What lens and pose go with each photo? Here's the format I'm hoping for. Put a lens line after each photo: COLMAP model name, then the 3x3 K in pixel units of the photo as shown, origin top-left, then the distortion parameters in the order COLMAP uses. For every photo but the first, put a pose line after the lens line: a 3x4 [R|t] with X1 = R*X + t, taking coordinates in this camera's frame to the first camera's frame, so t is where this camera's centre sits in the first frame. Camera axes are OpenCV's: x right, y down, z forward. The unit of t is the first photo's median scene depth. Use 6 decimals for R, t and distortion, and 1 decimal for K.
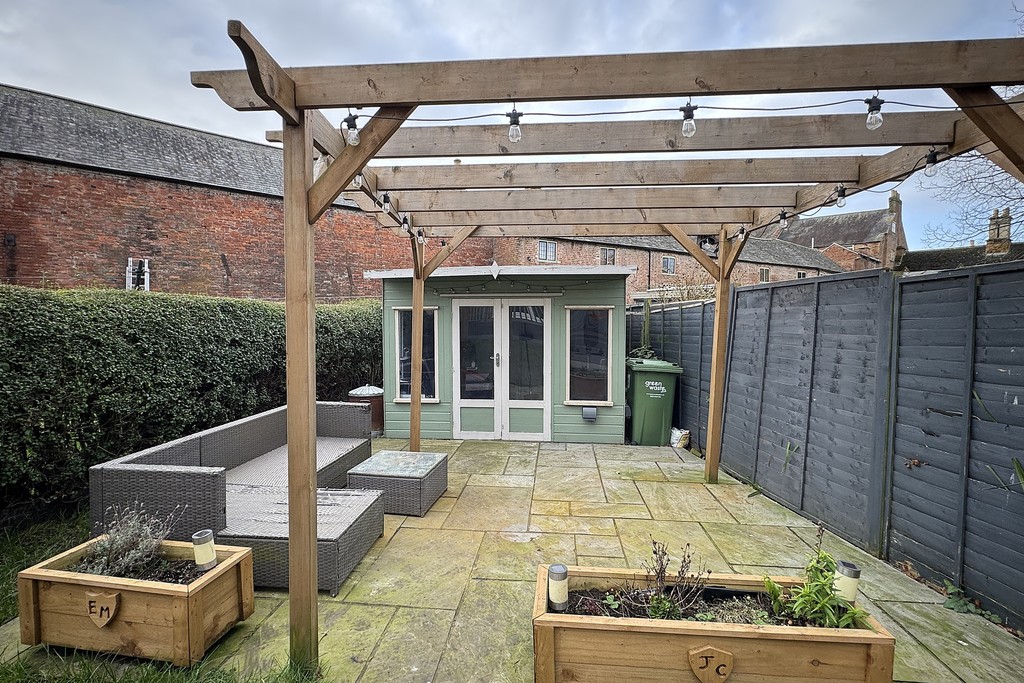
lens RADIAL K [[472.8, 0, 512.0], [0, 472.8, 341.5], [0, 0, 1]] dist [-0.000956, -0.000062]
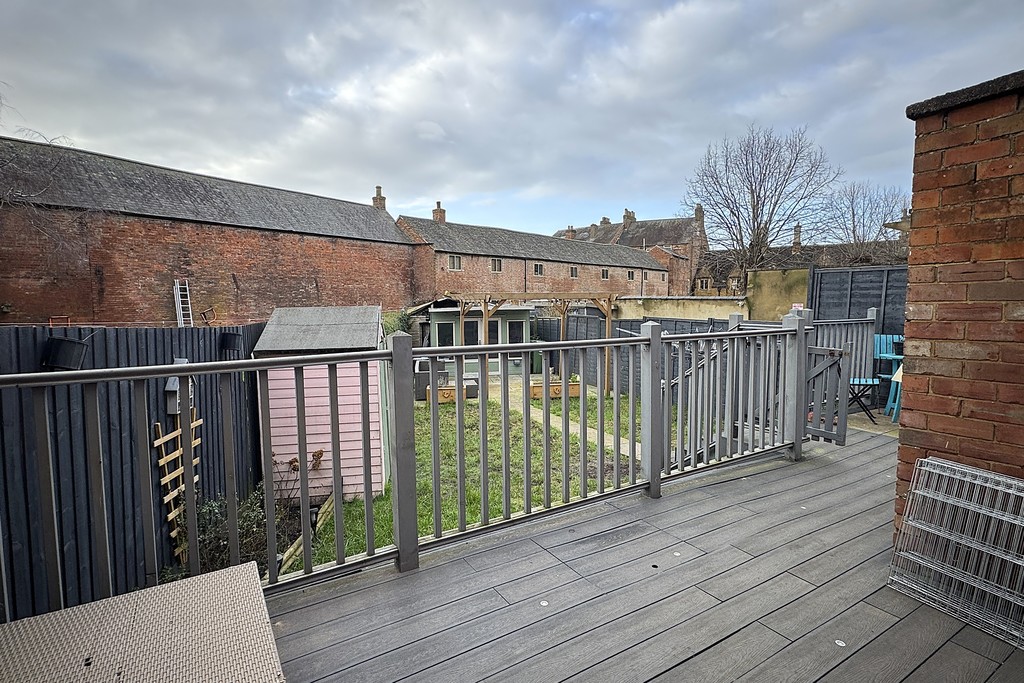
lens RADIAL K [[472.8, 0, 512.0], [0, 472.8, 341.5], [0, 0, 1]] dist [-0.000956, -0.000062]
pose [[0.963637, -0.035306, 0.264873, -0.214328], [0.024795, 0.998771, 0.042925, -0.028146], [-0.266063, -0.034797, 0.963327, -0.579566]]
